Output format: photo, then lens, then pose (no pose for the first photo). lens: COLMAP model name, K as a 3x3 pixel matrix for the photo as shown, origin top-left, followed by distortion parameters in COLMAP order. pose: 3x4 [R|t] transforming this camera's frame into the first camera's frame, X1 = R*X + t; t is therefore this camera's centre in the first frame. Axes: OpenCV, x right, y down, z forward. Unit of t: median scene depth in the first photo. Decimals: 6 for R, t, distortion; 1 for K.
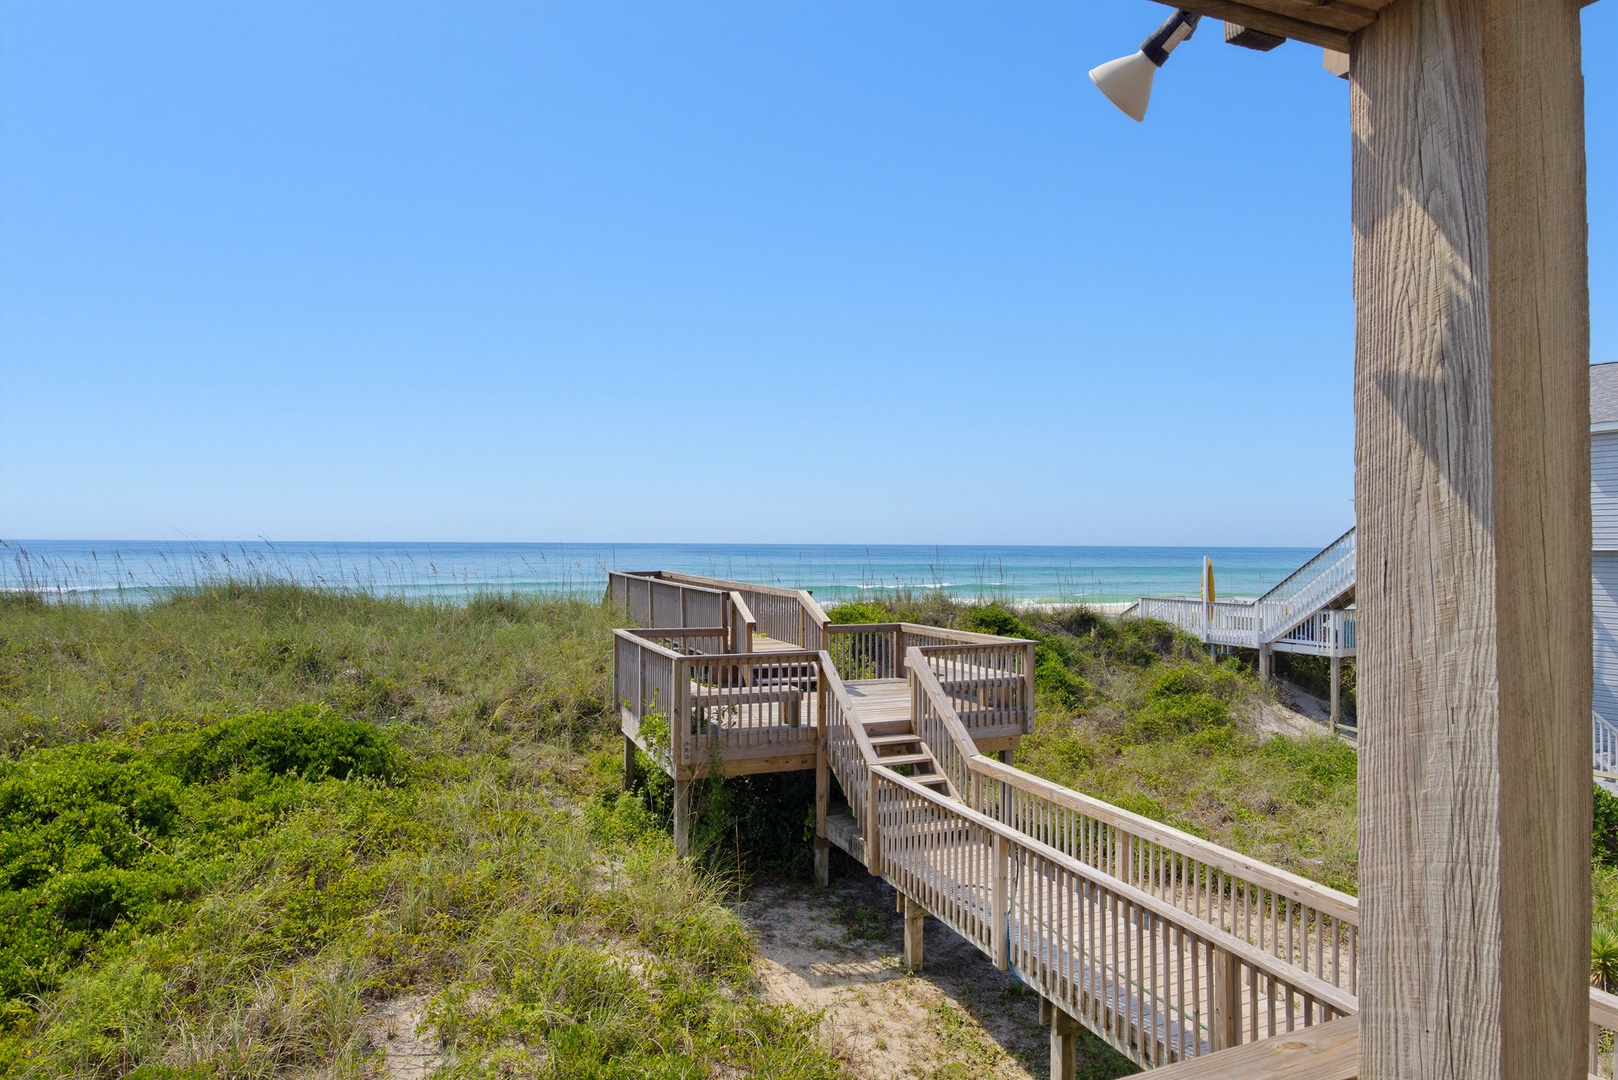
lens RADIAL K [[946.8, 0, 819.4], [0, 946.8, 538.7], [0, 0, 1]] dist [0.010534, -0.003554]
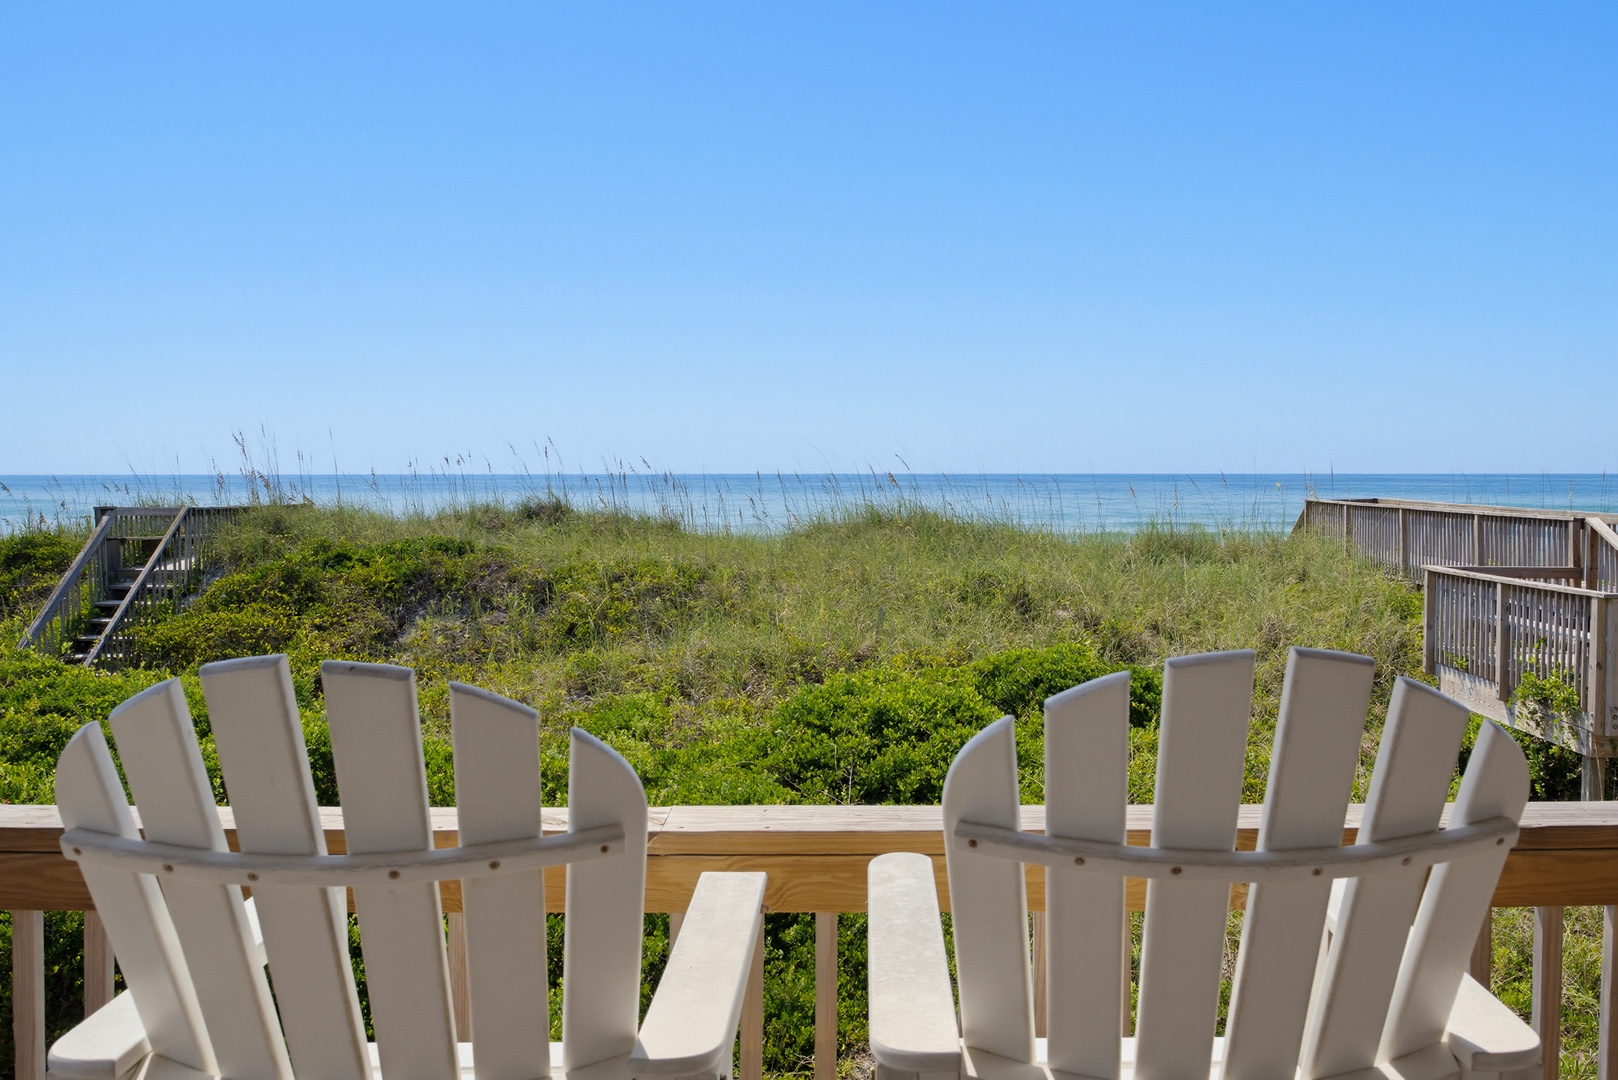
lens RADIAL K [[1350.5, 0, 836.0], [0, 1350.5, 501.6], [0, 0, 1]] dist [-0.009554, -0.021193]
pose [[0.916494, -0.000234, -0.400048, -0.209619], [0.009950, 0.999704, 0.022210, 0.014371], [0.399924, -0.024336, 0.916225, -0.176605]]
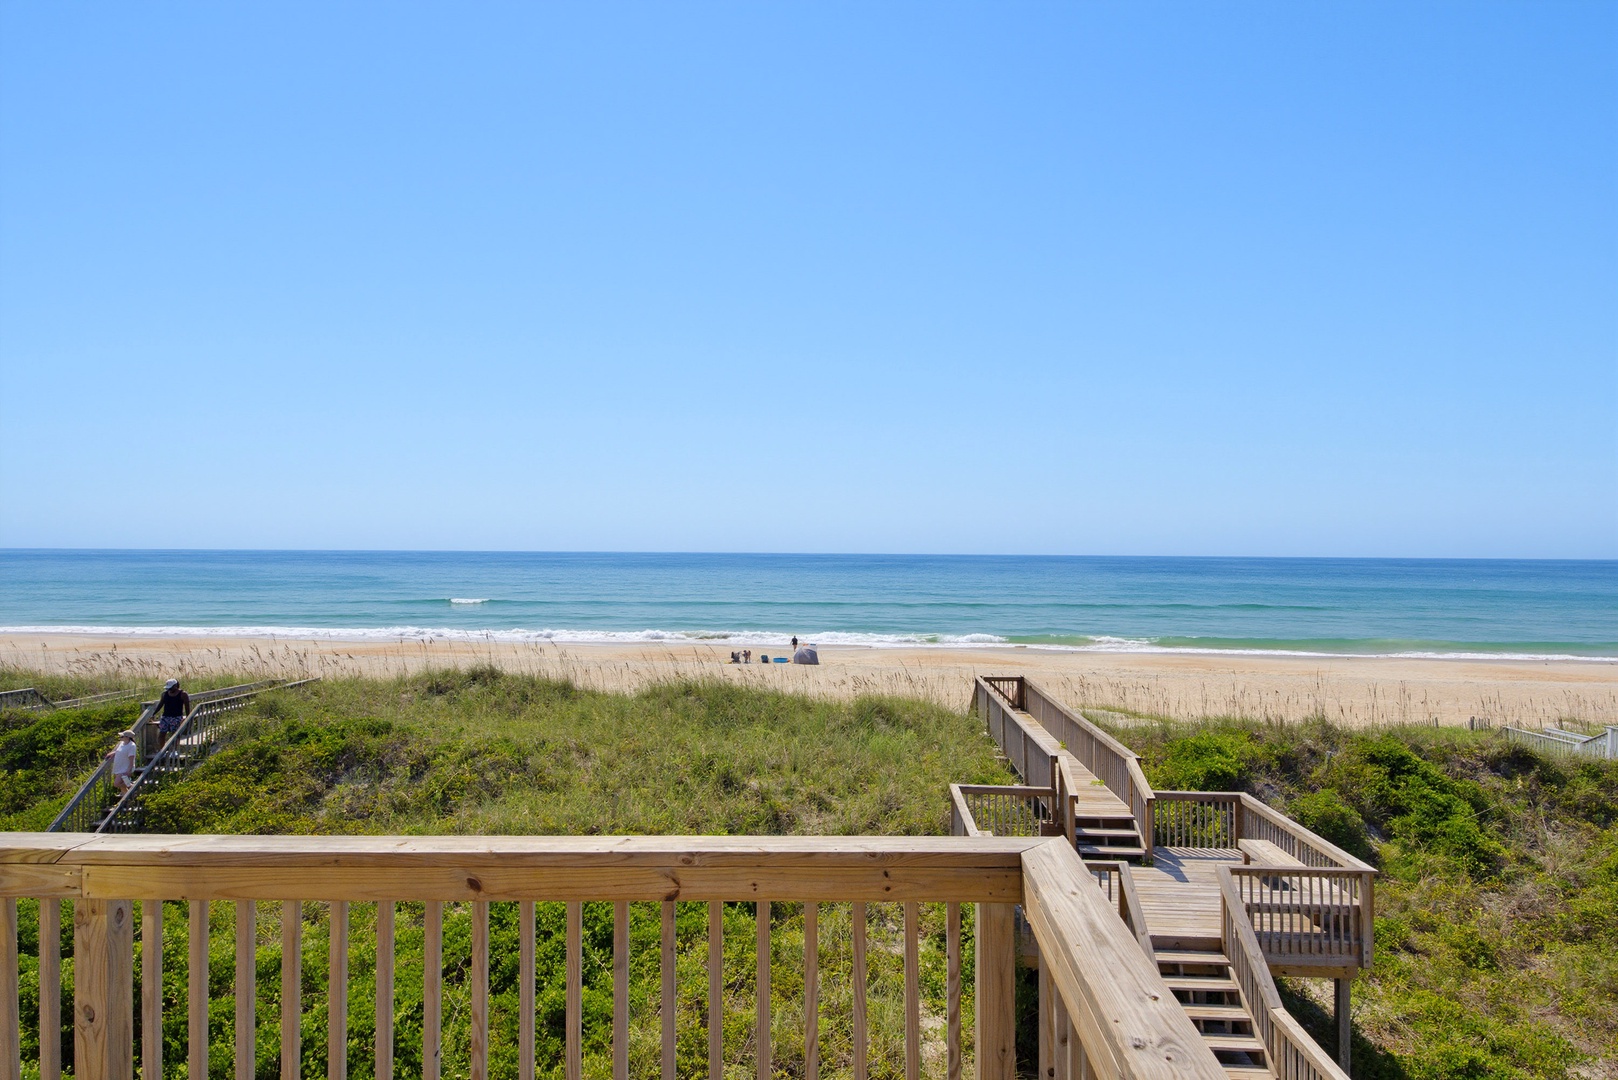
lens RADIAL K [[894.6, 0, 813.0], [0, 894.6, 537.3], [0, 0, 1]] dist [0.042236, -0.025582]
pose [[0.899638, -0.010050, -0.436521, 0.107685], [0.007777, 0.999945, -0.006993, -0.190763], [0.436568, 0.002896, 0.899667, -0.048696]]
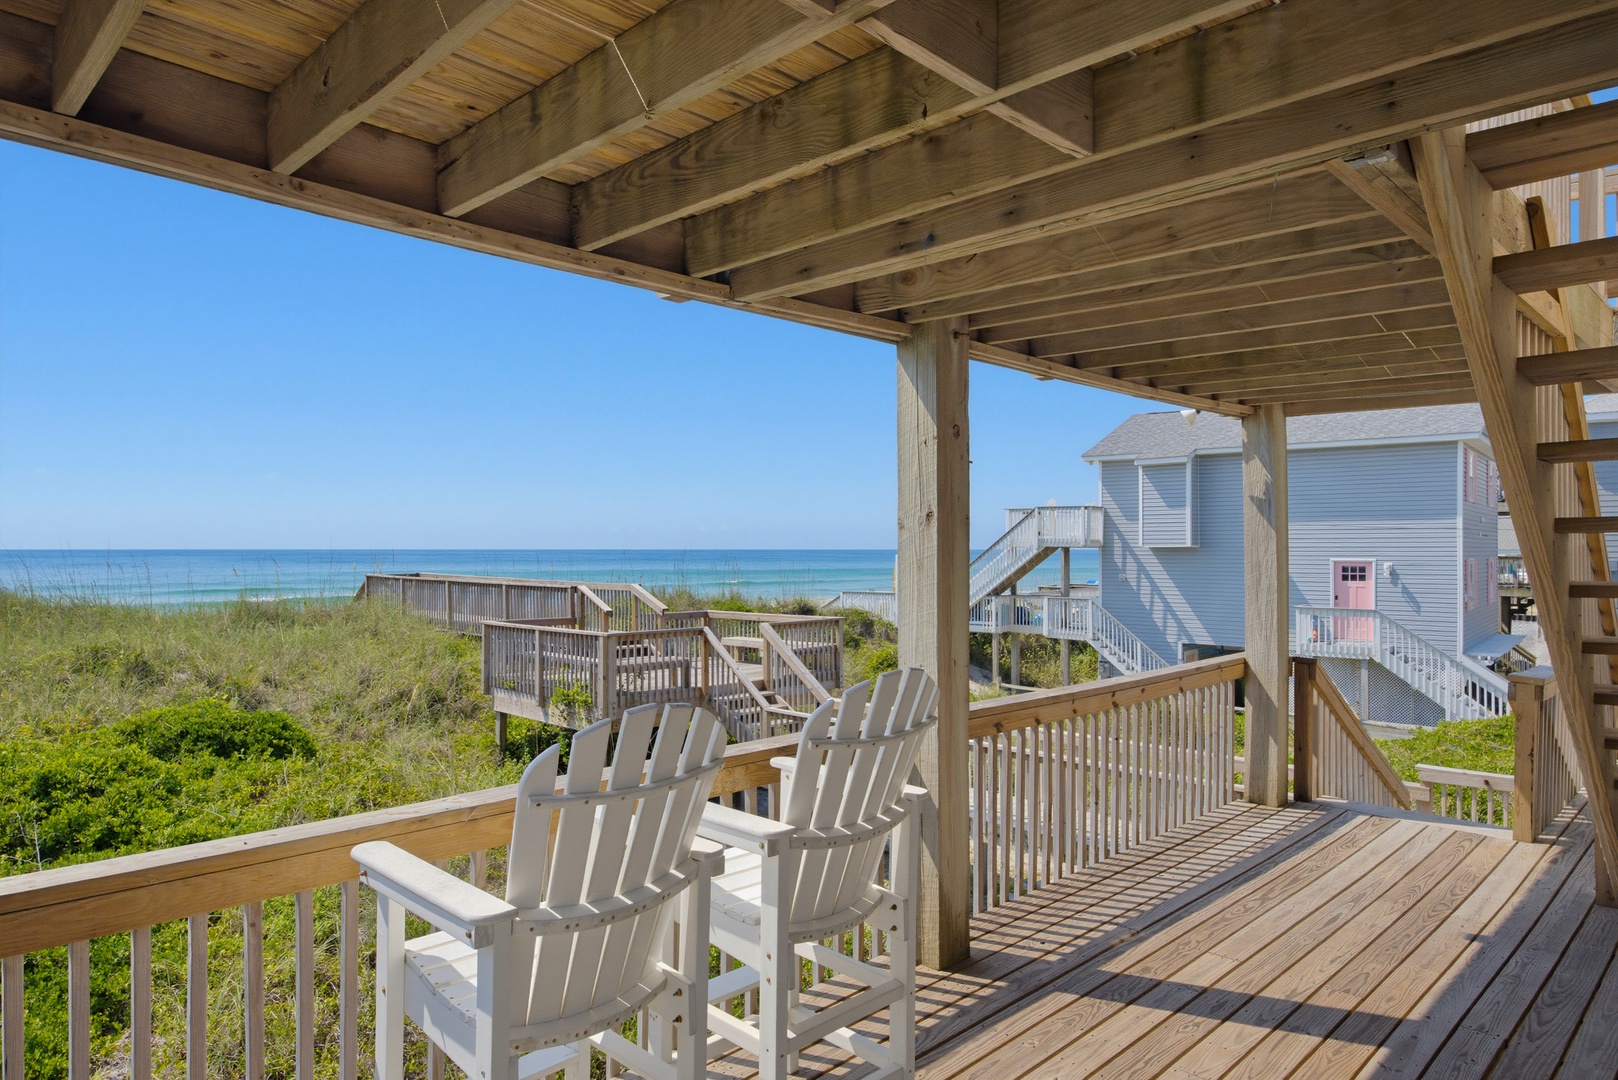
lens RADIAL K [[1026.5, 0, 801.8], [0, 1026.5, 536.3], [0, 0, 1]] dist [0.010859, -0.005843]
pose [[0.929992, -0.002911, 0.367567, -0.298751], [0.004775, 0.999980, -0.004161, 0.002546], [-0.367548, 0.005625, 0.929988, -0.257764]]
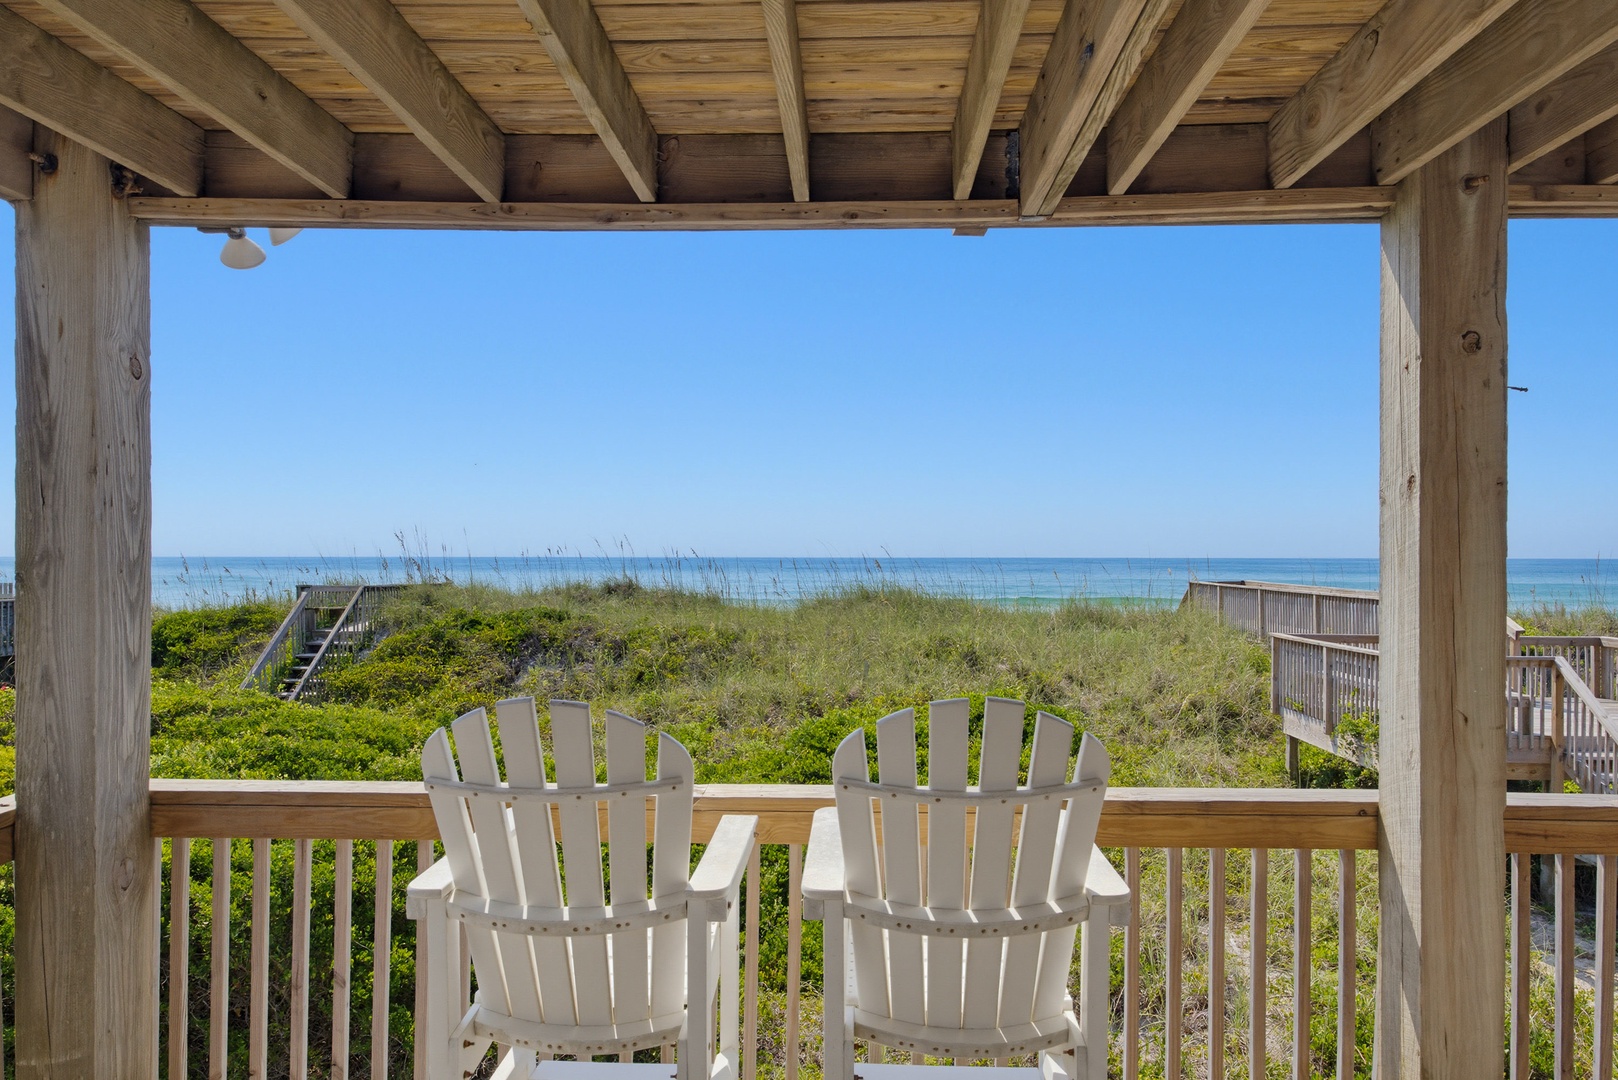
lens RADIAL K [[1026.5, 0, 798.1], [0, 1026.5, 556.2], [0, 0, 1]] dist [0.010859, -0.005843]
pose [[0.899828, -0.007196, -0.436186, -0.184671], [0.007985, 0.999968, -0.000025, 0.007718], [0.436172, -0.003460, 0.899857, -0.216875]]
